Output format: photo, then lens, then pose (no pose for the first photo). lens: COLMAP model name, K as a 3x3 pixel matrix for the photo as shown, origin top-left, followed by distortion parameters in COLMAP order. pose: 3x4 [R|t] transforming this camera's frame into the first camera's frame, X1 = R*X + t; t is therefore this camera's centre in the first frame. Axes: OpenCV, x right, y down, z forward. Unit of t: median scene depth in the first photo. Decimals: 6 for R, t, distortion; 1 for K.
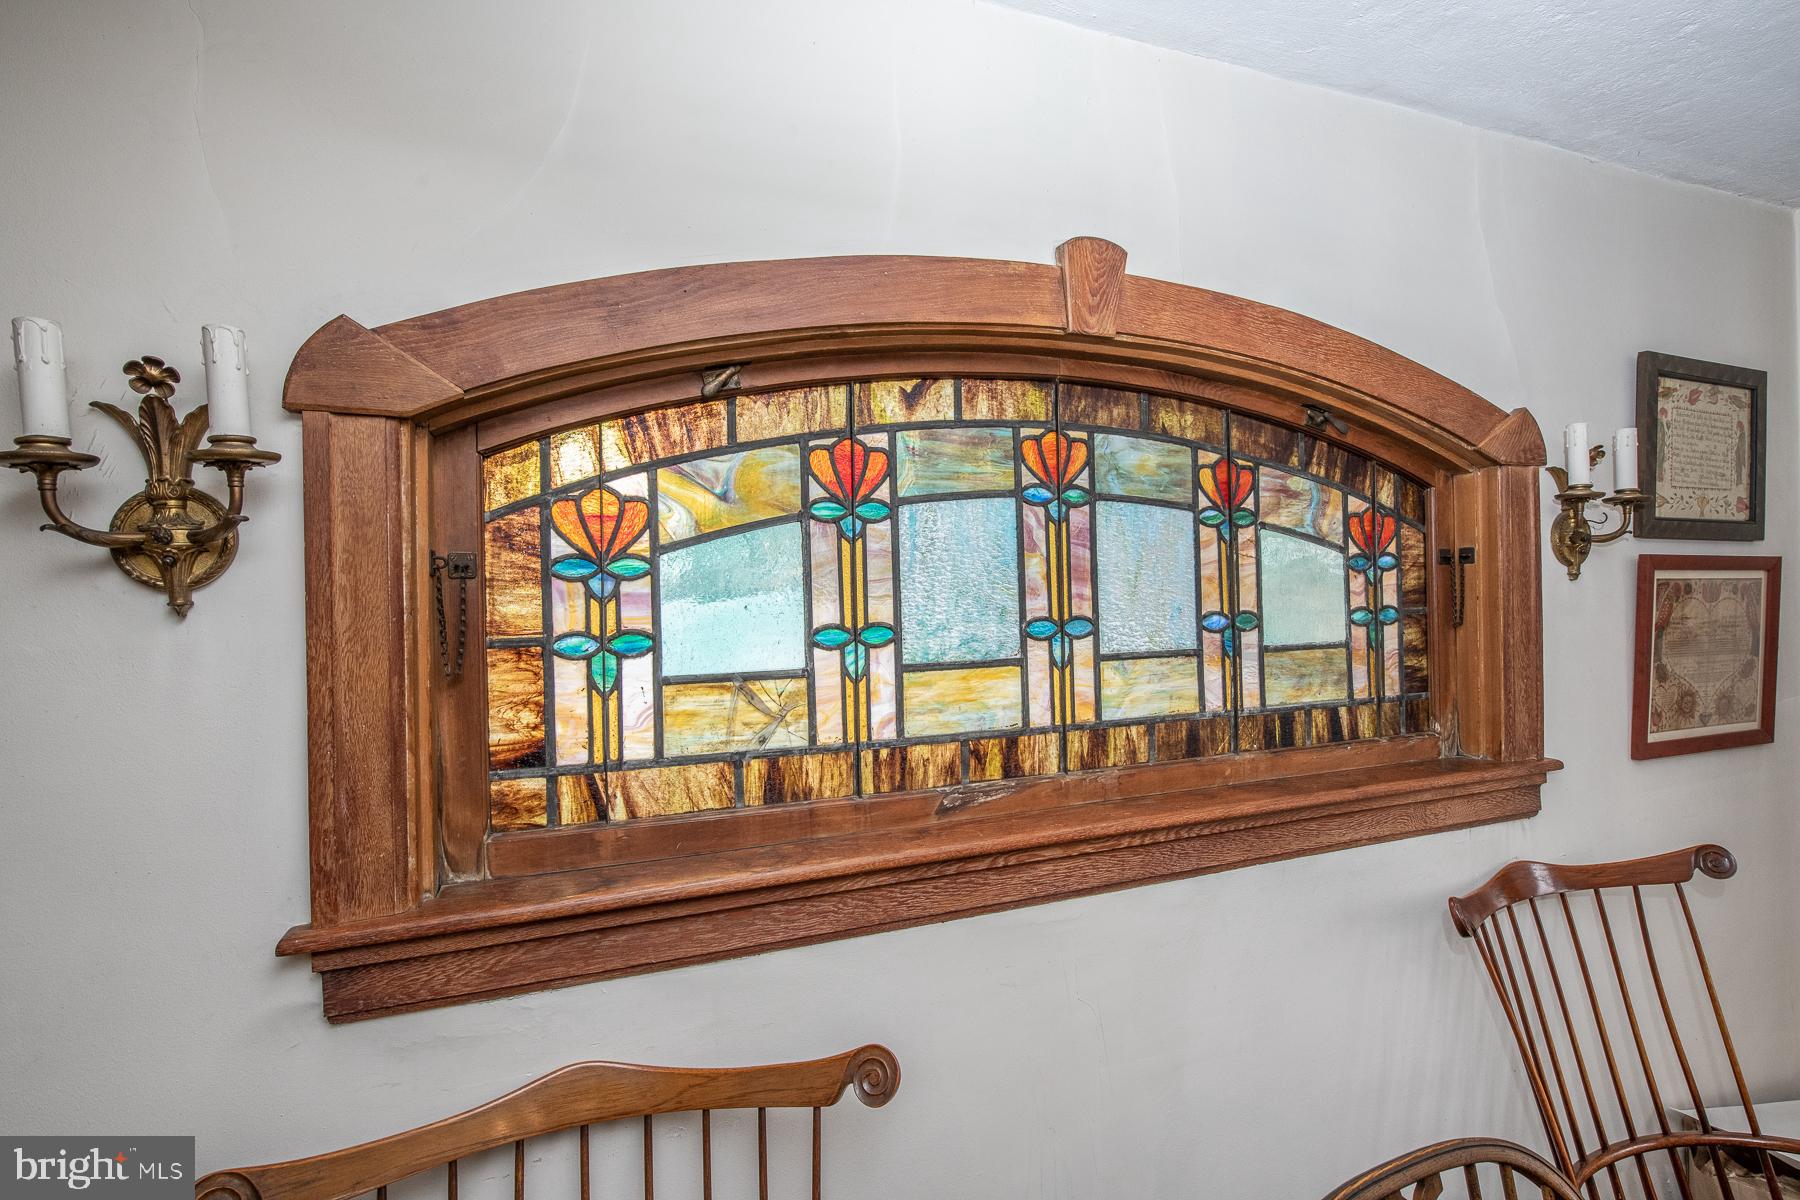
lens RADIAL K [[851.8, 0, 915.8], [0, 851.8, 596.9], [0, 0, 1]] dist [-0.012107, -0.000297]
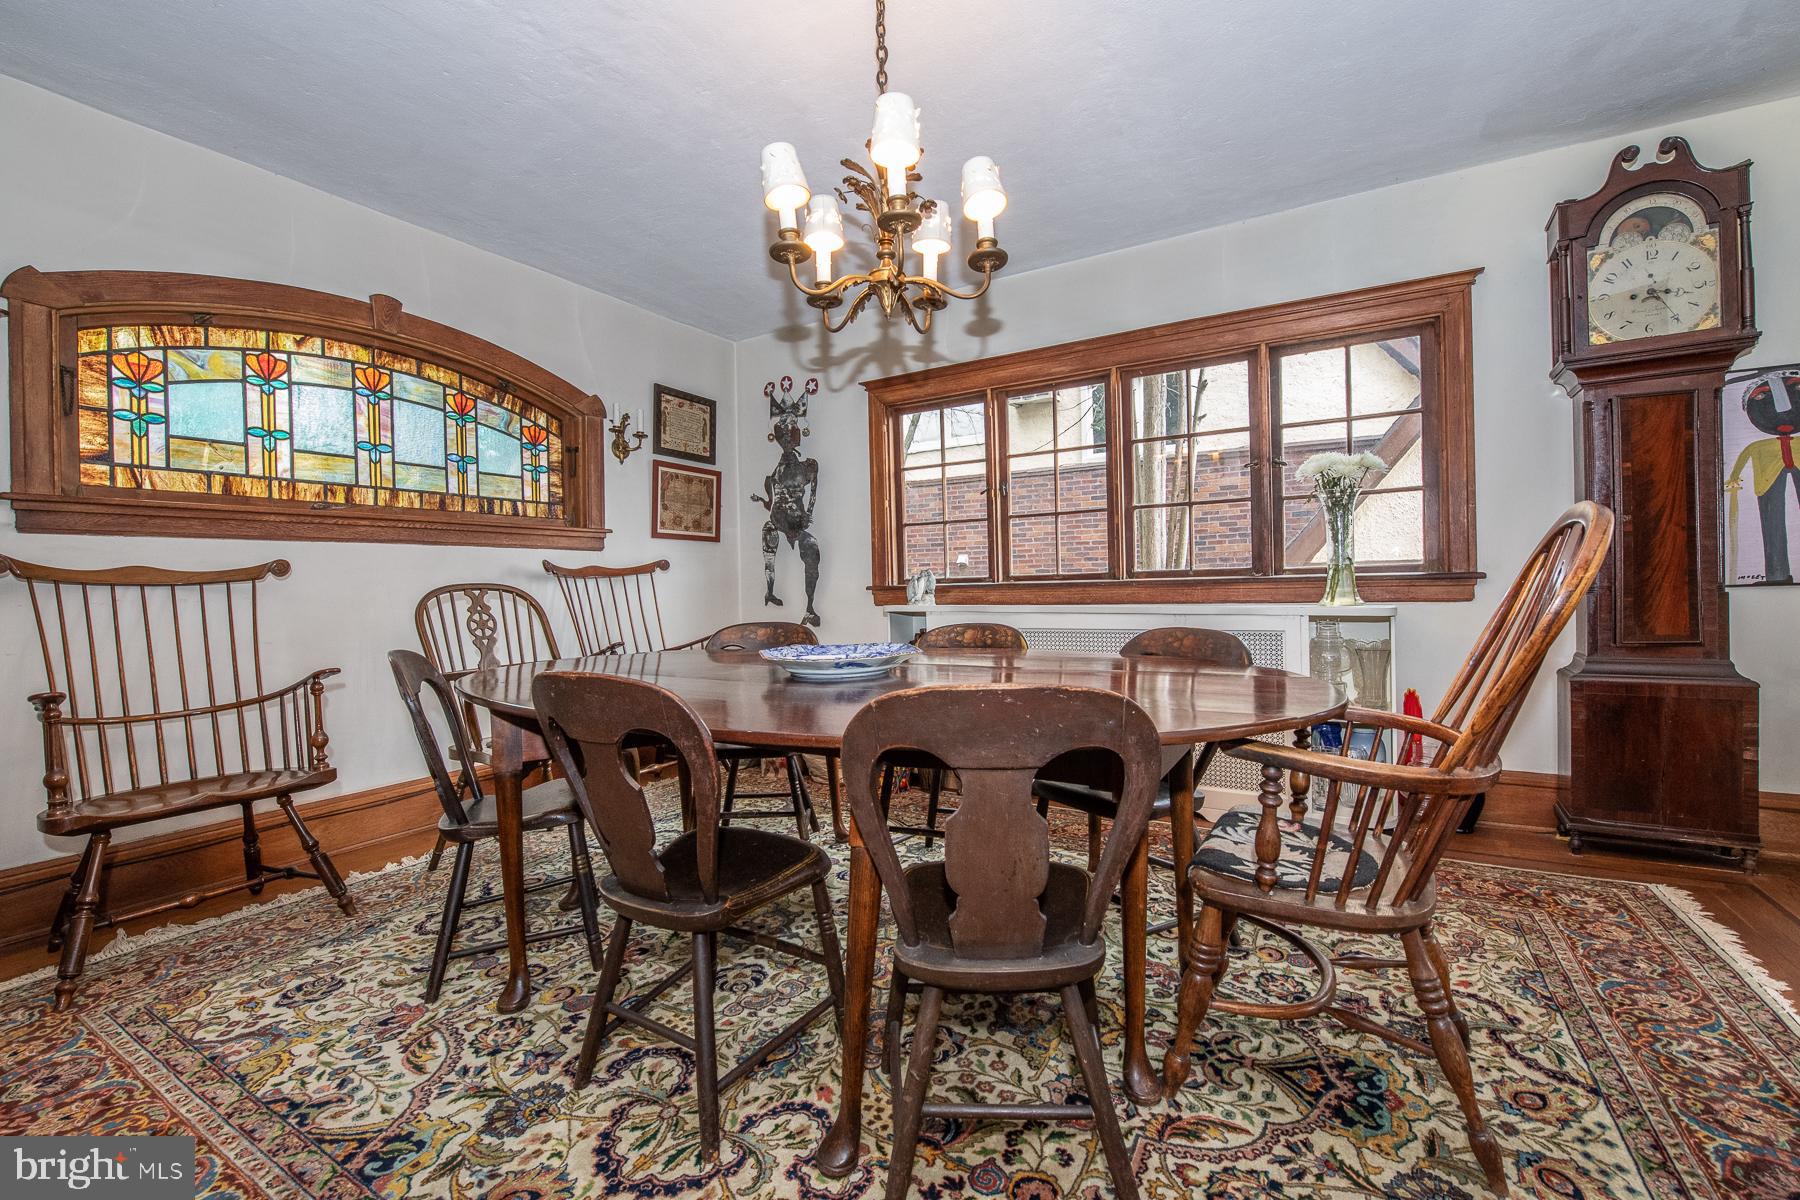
lens RADIAL K [[741.7, 0, 911.8], [0, 741.7, 595.0], [0, 0, 1]] dist [-0.019927, -0.001183]
pose [[0.779958, -0.001708, 0.625830, 0.057161], [-0.000329, 0.999995, 0.003140, 0.500241], [-0.625832, -0.002655, 0.779953, -1.792226]]
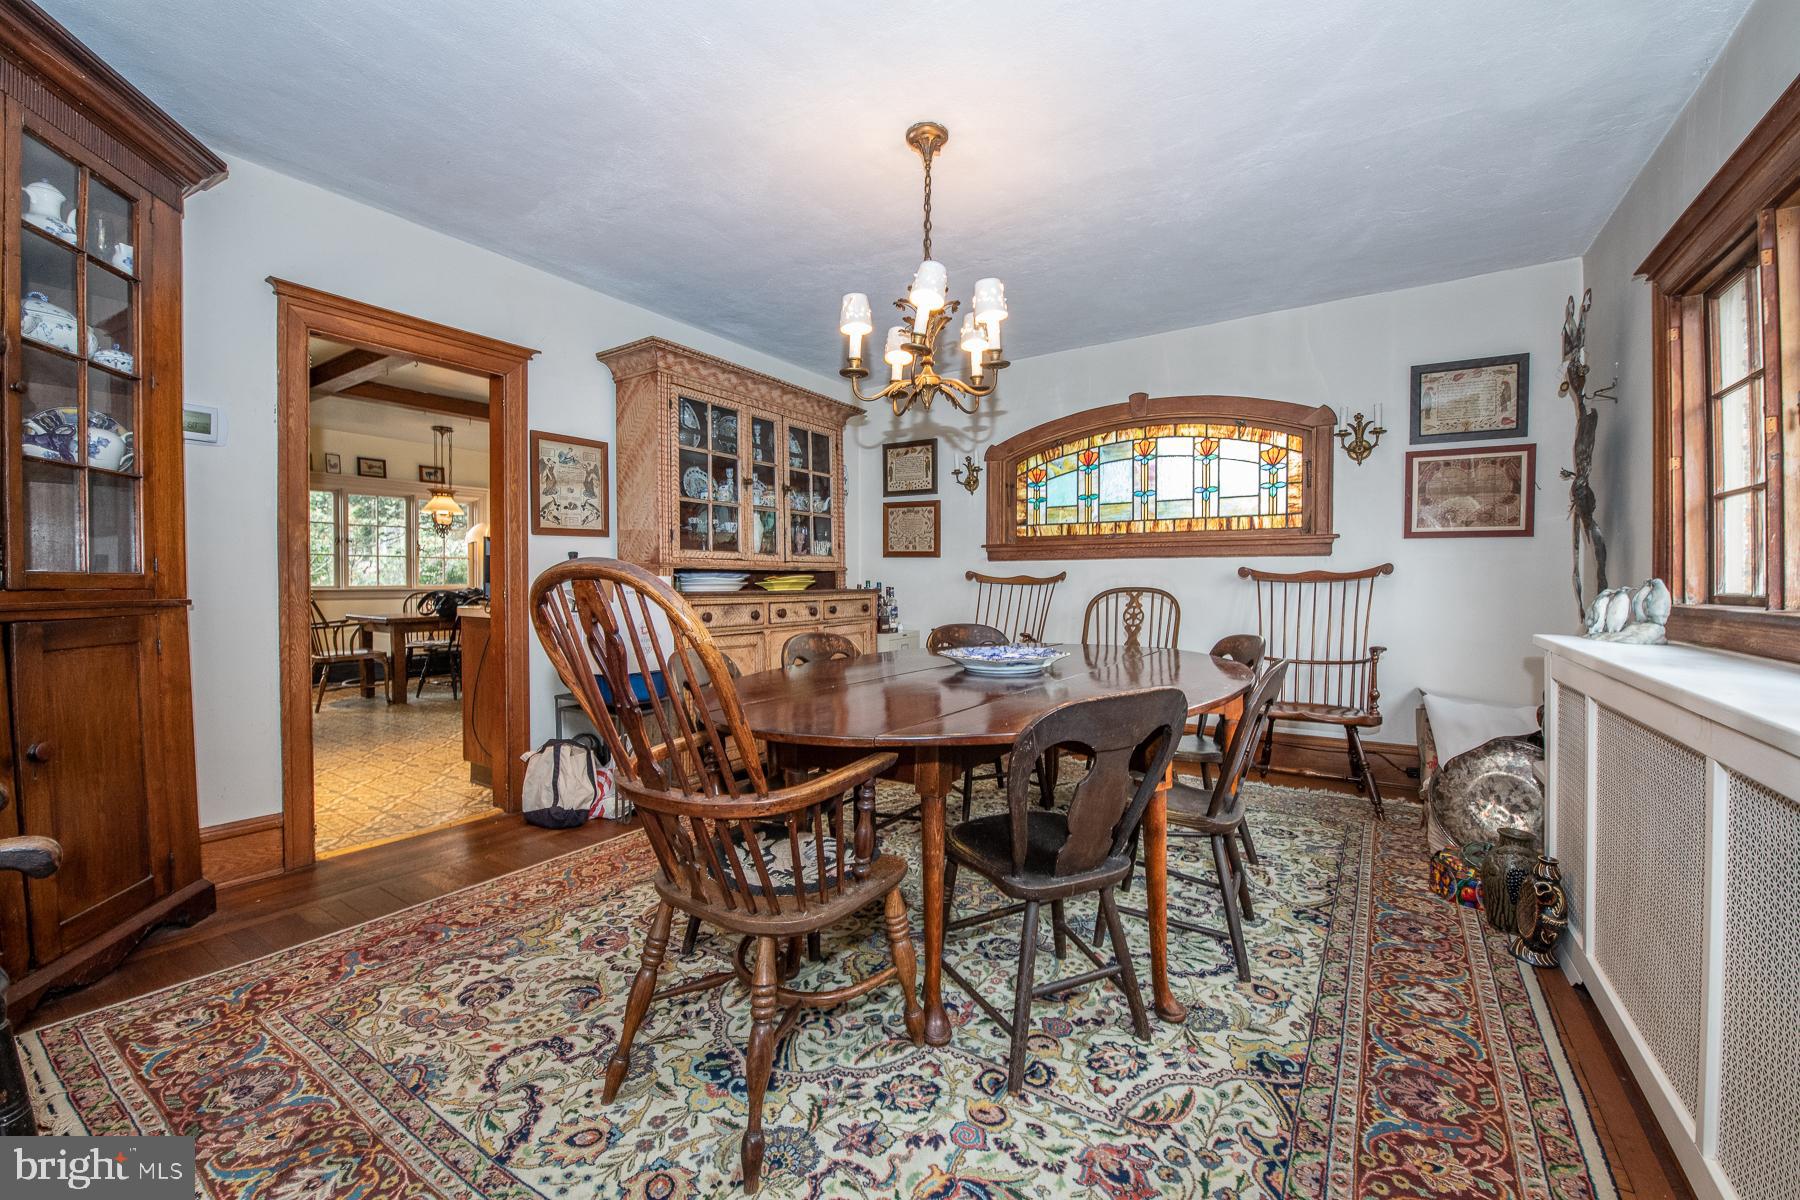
lens RADIAL K [[719.0, 0, 908.8], [0, 719.0, 589.4], [0, 0, 1]] dist [-0.023910, -0.000266]
pose [[0.588154, 0.032398, -0.808100, 2.283866], [-0.010992, 0.999425, 0.032069, 0.397495], [0.808674, -0.009979, 0.588172, -1.816997]]
